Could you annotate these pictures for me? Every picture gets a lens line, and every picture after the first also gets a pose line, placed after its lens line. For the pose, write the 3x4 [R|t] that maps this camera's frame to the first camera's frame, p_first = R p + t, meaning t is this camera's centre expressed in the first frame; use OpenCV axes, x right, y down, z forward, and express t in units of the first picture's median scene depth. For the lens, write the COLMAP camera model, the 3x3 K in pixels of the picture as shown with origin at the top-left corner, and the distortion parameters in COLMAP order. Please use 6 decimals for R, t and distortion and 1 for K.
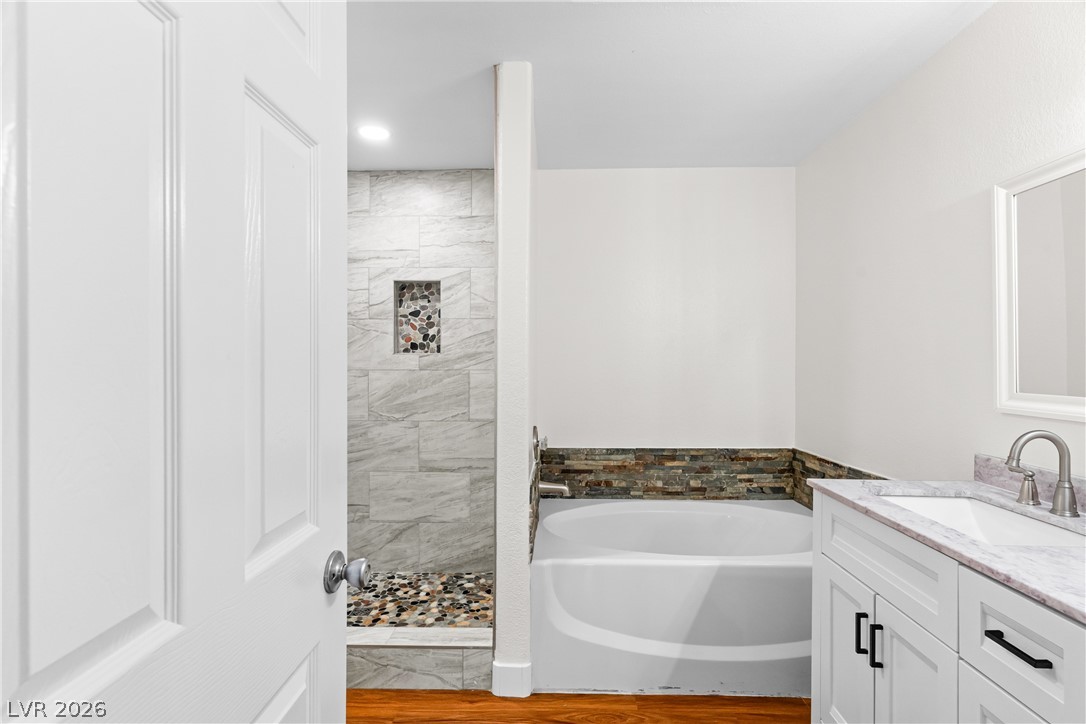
lens RADIAL K [[515.8, 0, 547.0], [0, 515.8, 363.0], [0, 0, 1]] dist [0.002797, -0.000308]
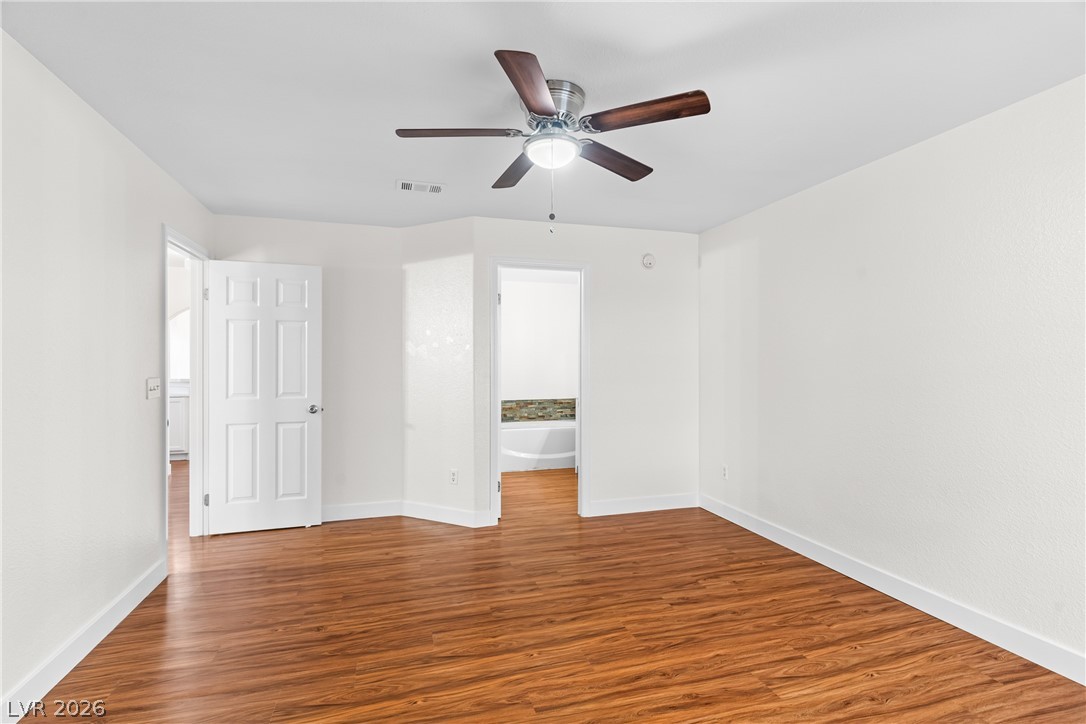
lens RADIAL K [[515.8, 0, 545.1], [0, 515.8, 367.9], [0, 0, 1]] dist [0.002797, -0.000308]
pose [[0.949465, -0.006039, 0.313813, -0.445709], [0.005332, 0.999981, 0.003109, 0.011275], [-0.313826, -0.001279, 0.949480, -1.293330]]
